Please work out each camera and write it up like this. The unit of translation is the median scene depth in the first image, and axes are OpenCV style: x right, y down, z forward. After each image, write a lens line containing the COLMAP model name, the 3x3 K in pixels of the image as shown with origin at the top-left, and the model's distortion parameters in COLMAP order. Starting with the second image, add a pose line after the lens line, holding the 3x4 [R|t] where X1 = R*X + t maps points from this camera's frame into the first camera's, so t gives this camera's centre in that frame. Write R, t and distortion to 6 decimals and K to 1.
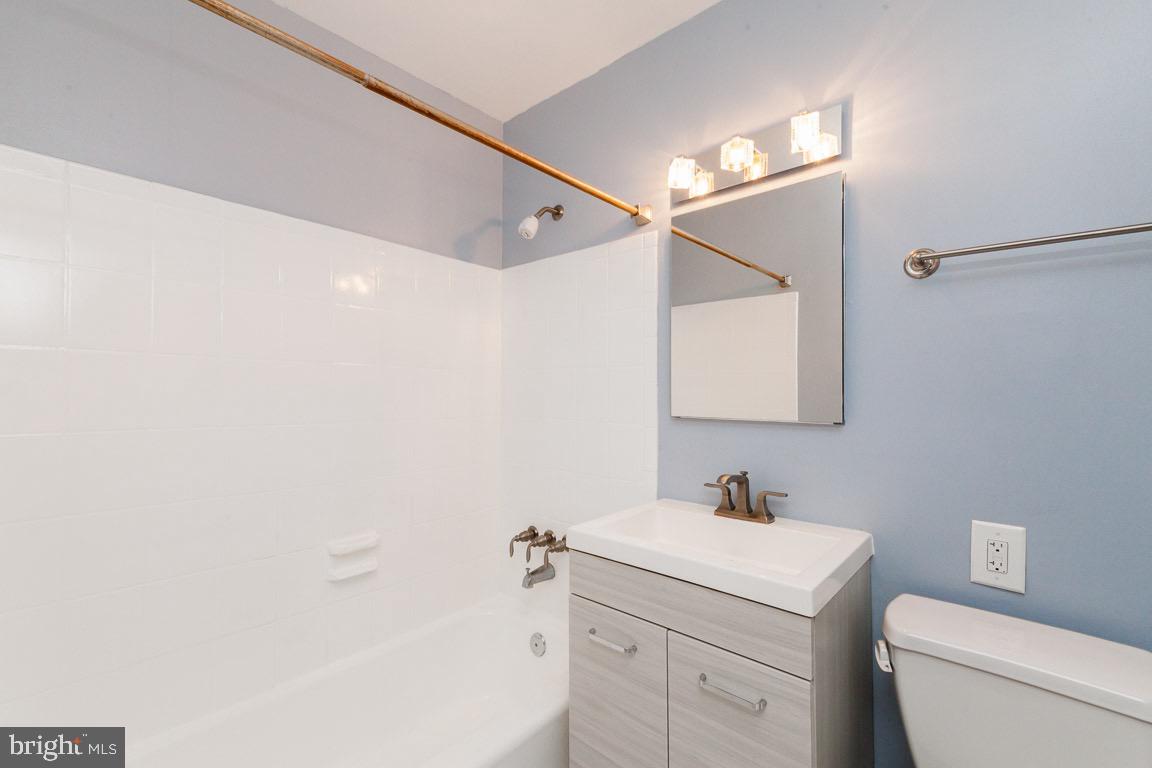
lens RADIAL K [[491.1, 0, 575.9], [0, 491.1, 387.8], [0, 0, 1]] dist [0.019092, -0.000392]
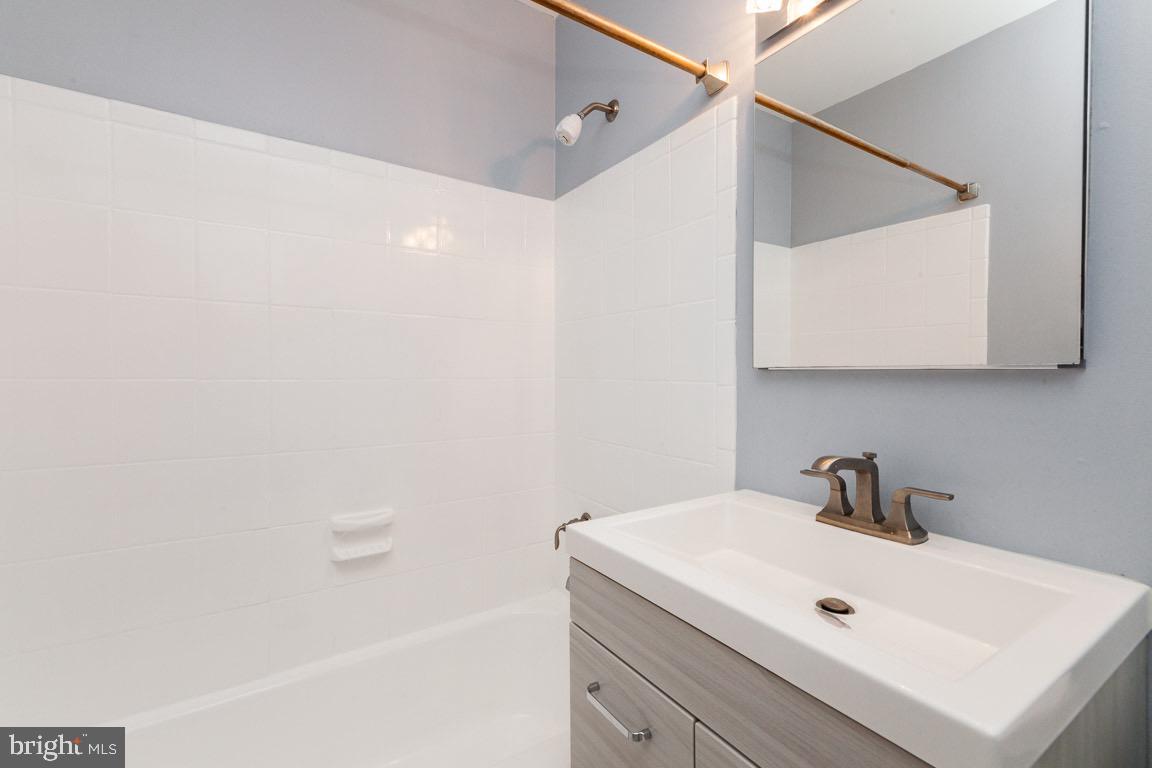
lens RADIAL K [[491.1, 0, 574.0], [0, 491.1, 380.1], [0, 0, 1]] dist [0.019092, -0.000392]
pose [[0.961825, -0.002667, -0.273651, 0.138495], [0.009299, 0.999694, 0.022939, 0.055422], [0.273506, -0.024607, 0.961555, 0.279899]]
